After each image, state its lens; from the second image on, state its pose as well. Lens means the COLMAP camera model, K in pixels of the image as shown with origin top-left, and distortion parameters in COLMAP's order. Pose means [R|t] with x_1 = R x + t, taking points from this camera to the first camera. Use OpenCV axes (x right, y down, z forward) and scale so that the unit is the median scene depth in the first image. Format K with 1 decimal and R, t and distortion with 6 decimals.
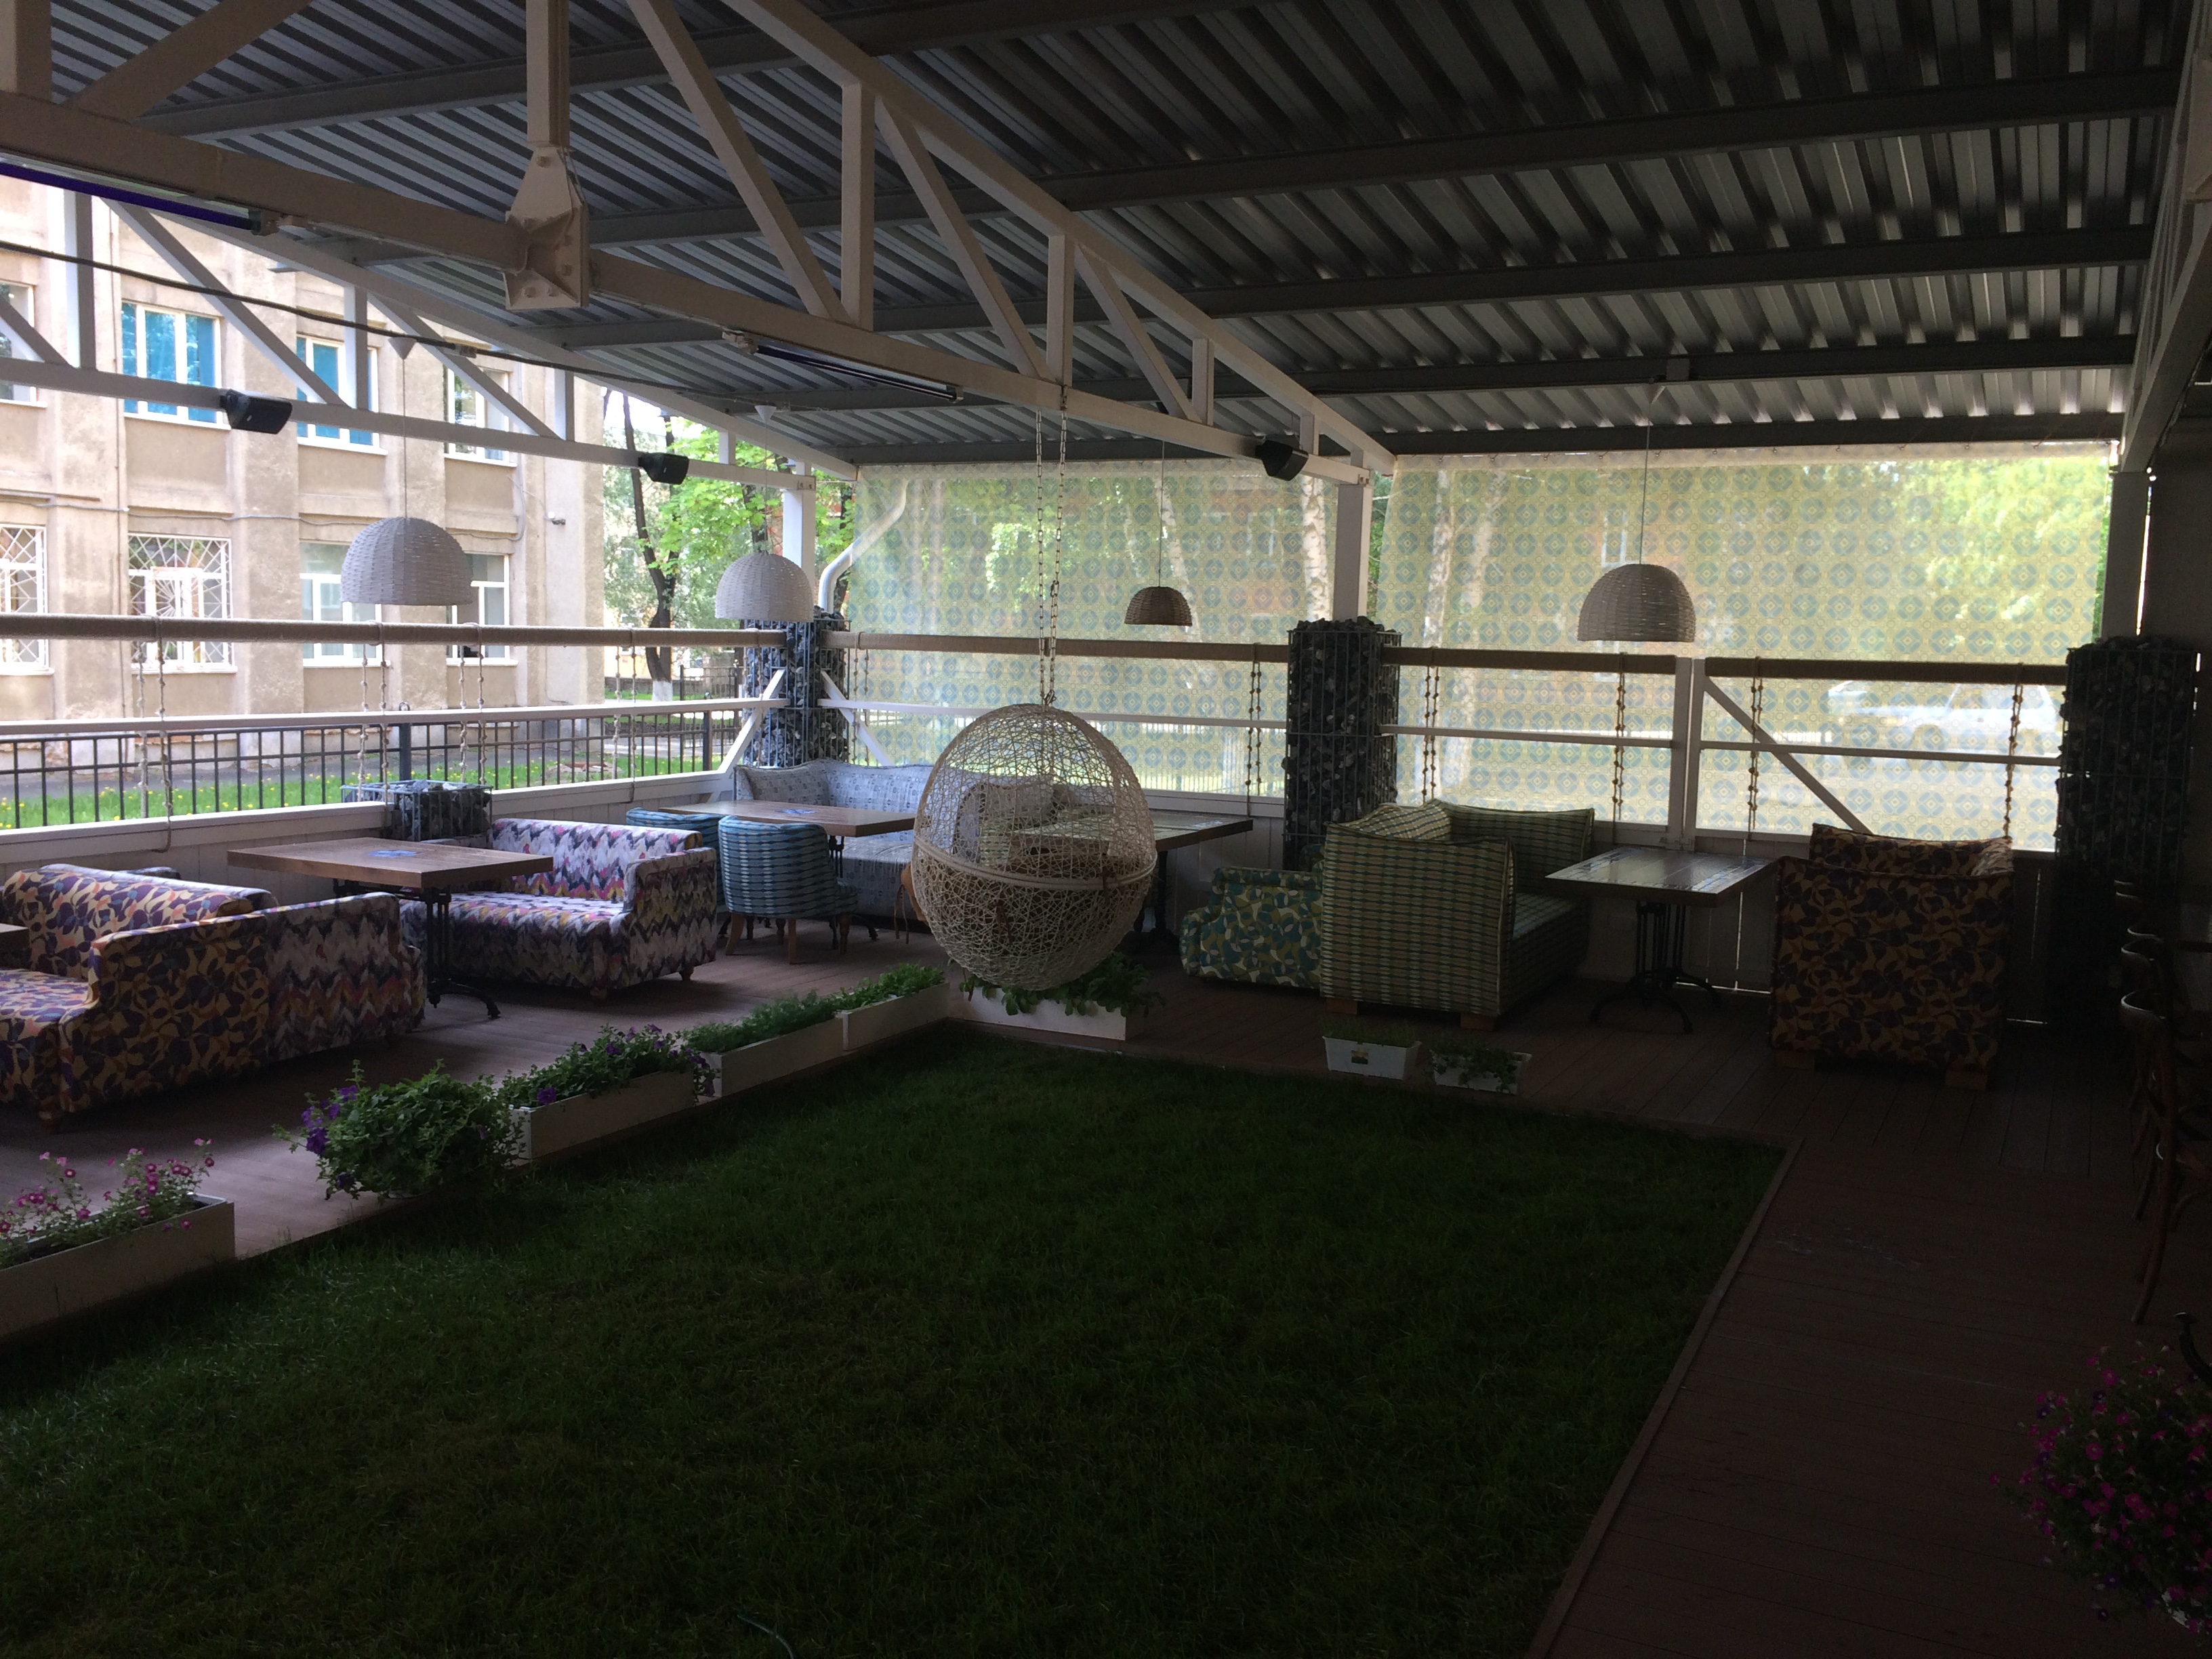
lens RADIAL K [[1874.5, 0, 1099.9], [0, 1874.5, 812.8], [0, 0, 1]] dist [0.084254, -0.108270]
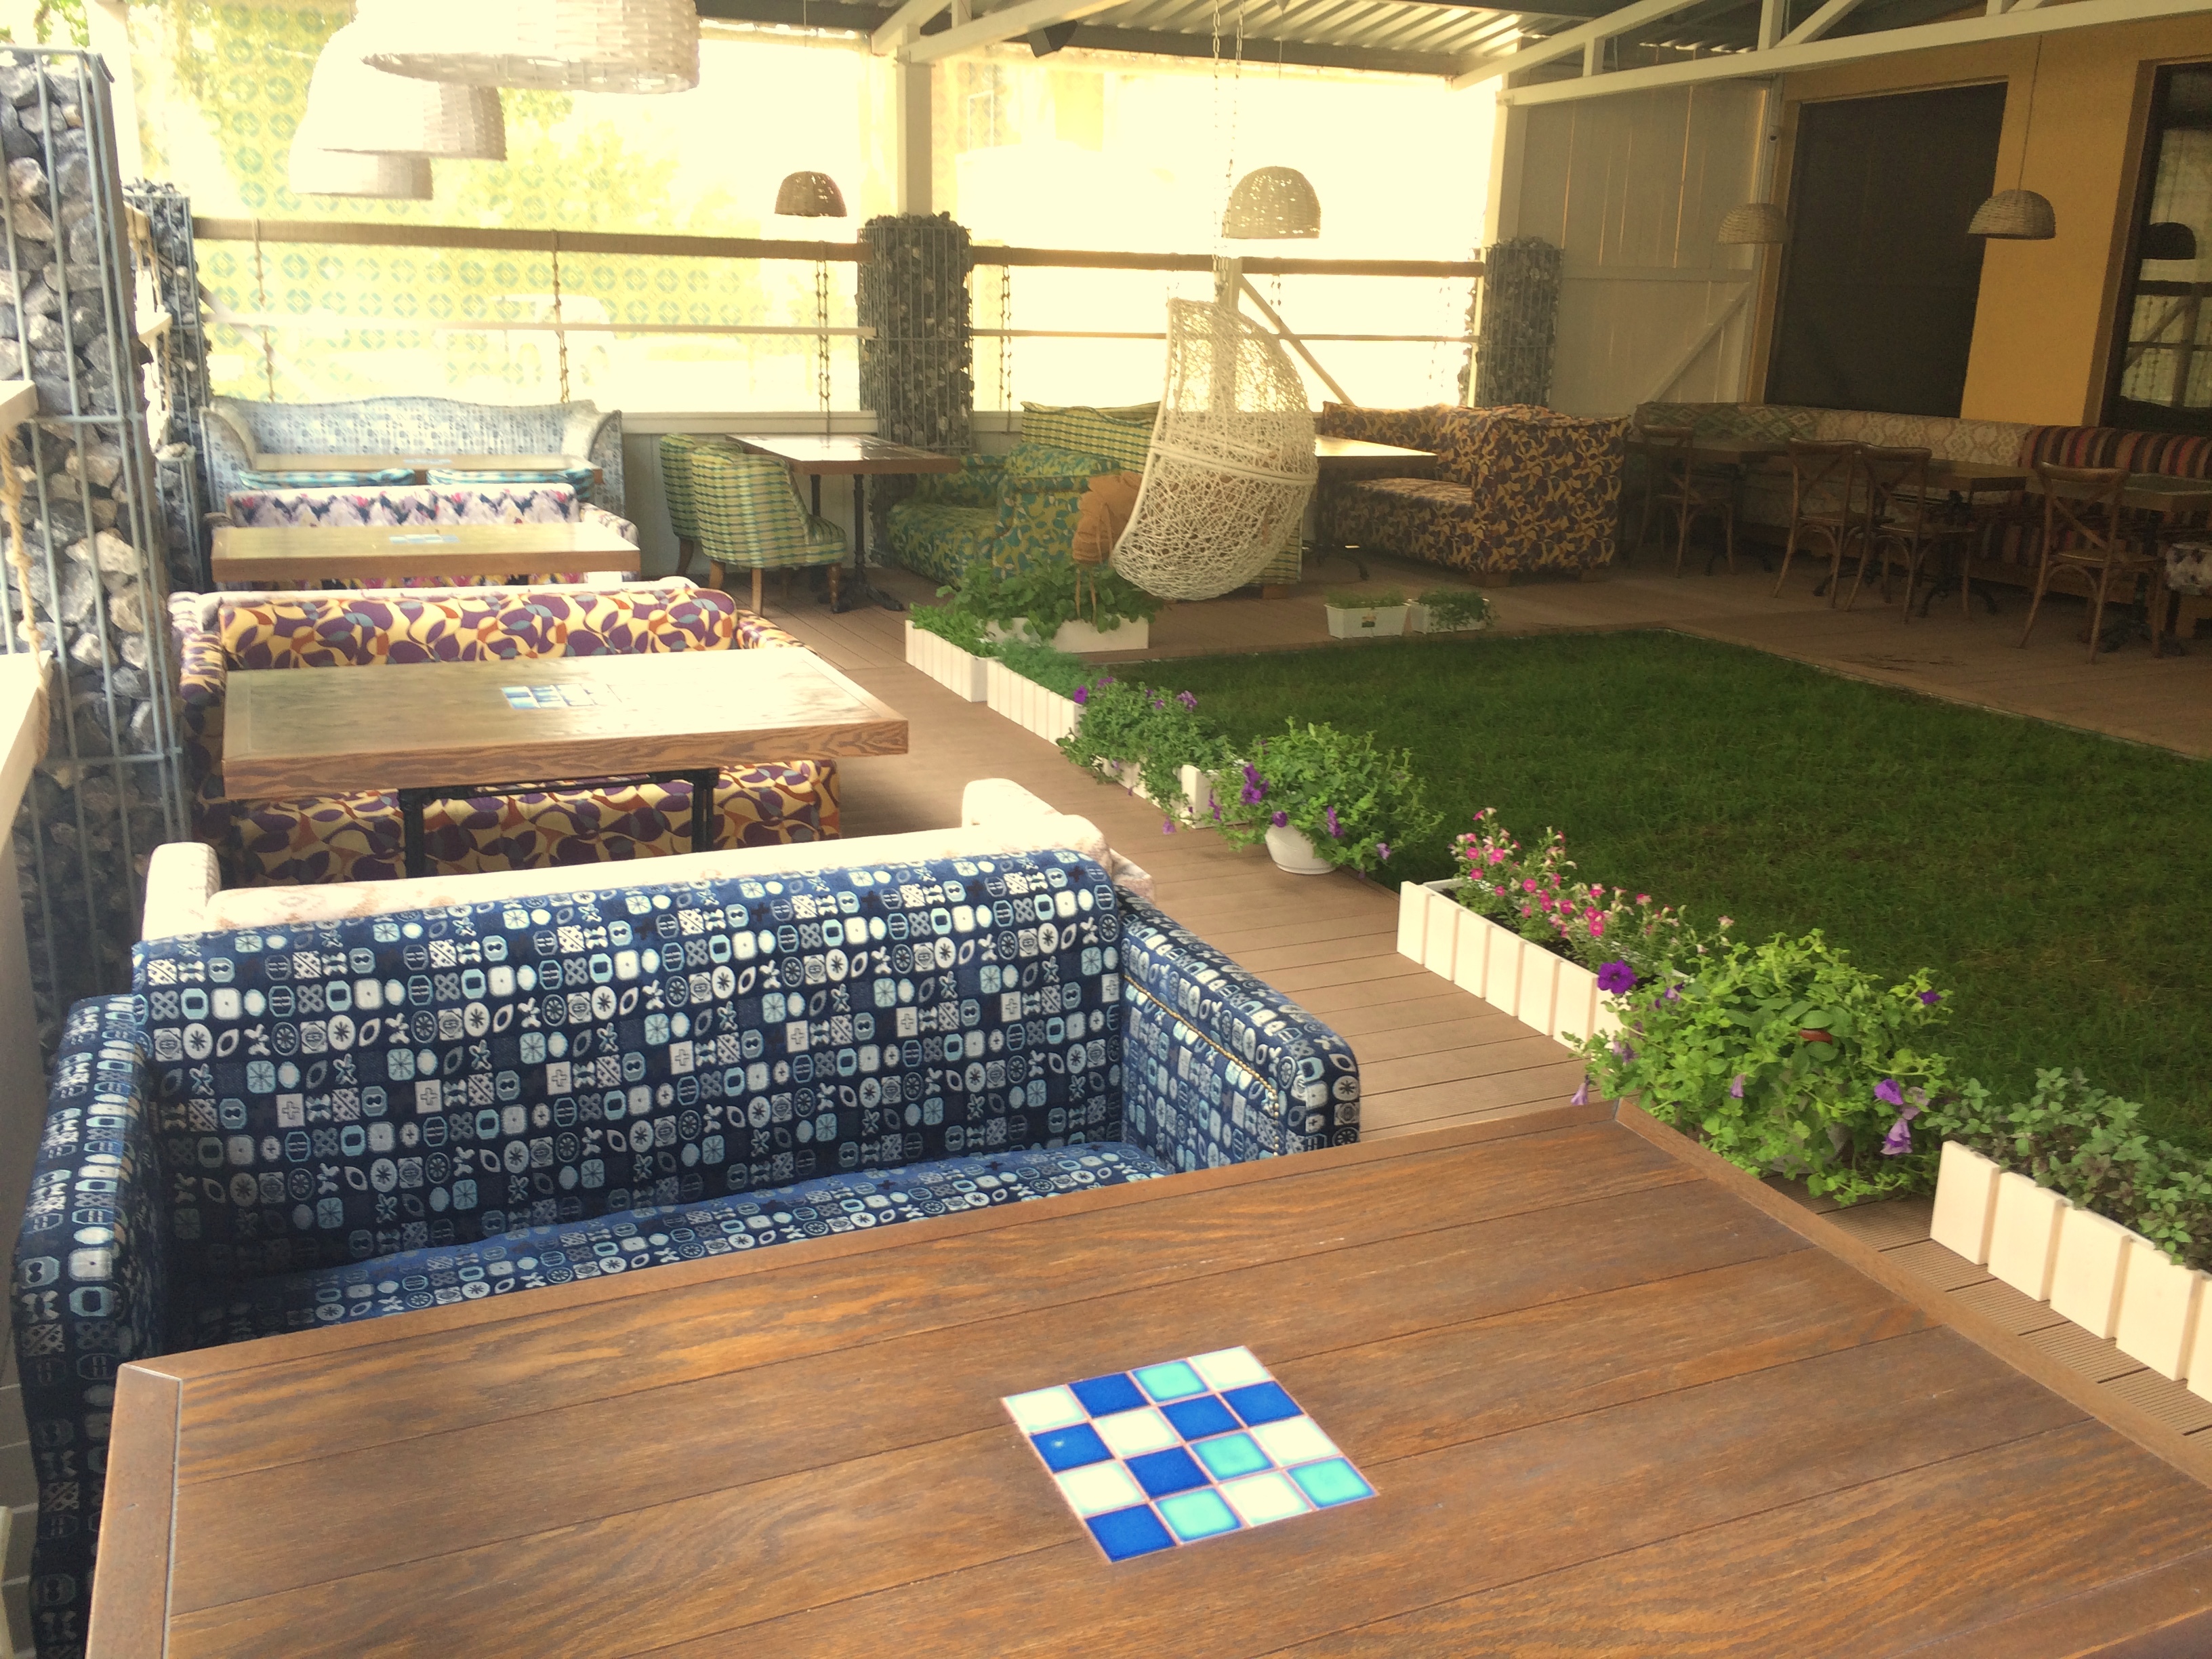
lens RADIAL K [[1830.2, 0, 1070.6], [0, 1830.2, 831.0], [0, 0, 1]] dist [0.079968, -0.114264]
pose [[0.651074, -0.222396, 0.725701, -0.661104], [0.070008, 0.969630, 0.234341, -0.014700], [-0.755779, -0.101768, 0.646871, 0.344211]]
